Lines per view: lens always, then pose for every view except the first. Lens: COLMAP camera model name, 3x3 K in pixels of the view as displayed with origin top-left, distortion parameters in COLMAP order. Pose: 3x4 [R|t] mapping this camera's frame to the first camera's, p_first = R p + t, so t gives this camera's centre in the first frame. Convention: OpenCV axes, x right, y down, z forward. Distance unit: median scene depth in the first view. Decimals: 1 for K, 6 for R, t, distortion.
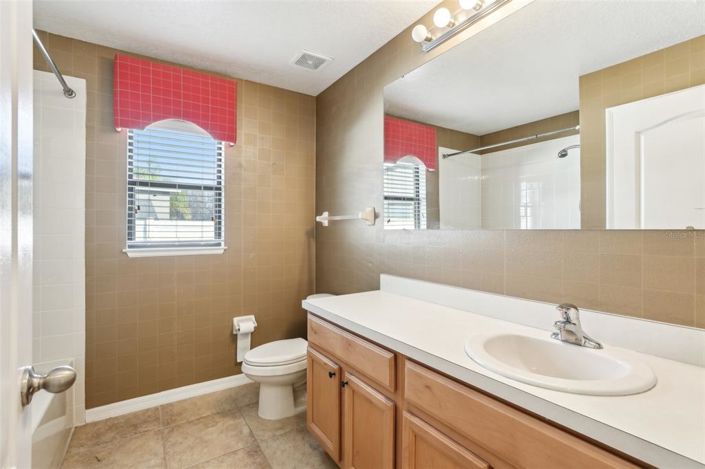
lens RADIAL K [[325.4, 0, 355.0], [0, 325.4, 229.4], [0, 0, 1]] dist [-0.034758, 0.007831]
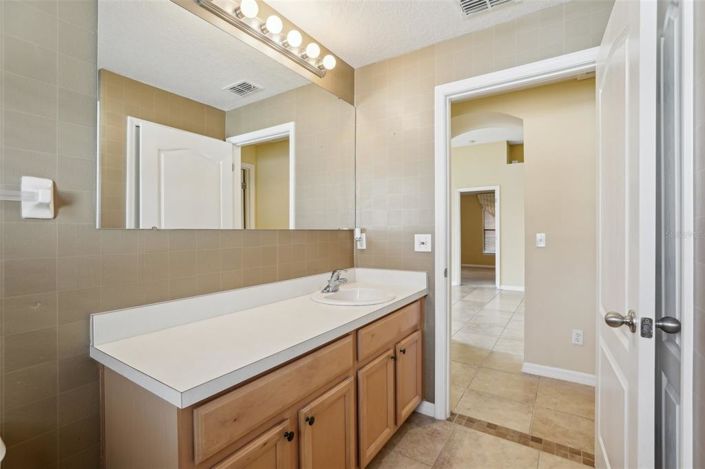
lens RADIAL K [[325.4, 0, 357.8], [0, 325.4, 230.4], [0, 0, 1]] dist [-0.034758, 0.007831]
pose [[-0.395735, -0.001596, 0.918364, -0.879824], [0.002709, 0.999992, 0.002905, 0.002564], [-0.918361, 0.003638, -0.395727, 1.302344]]
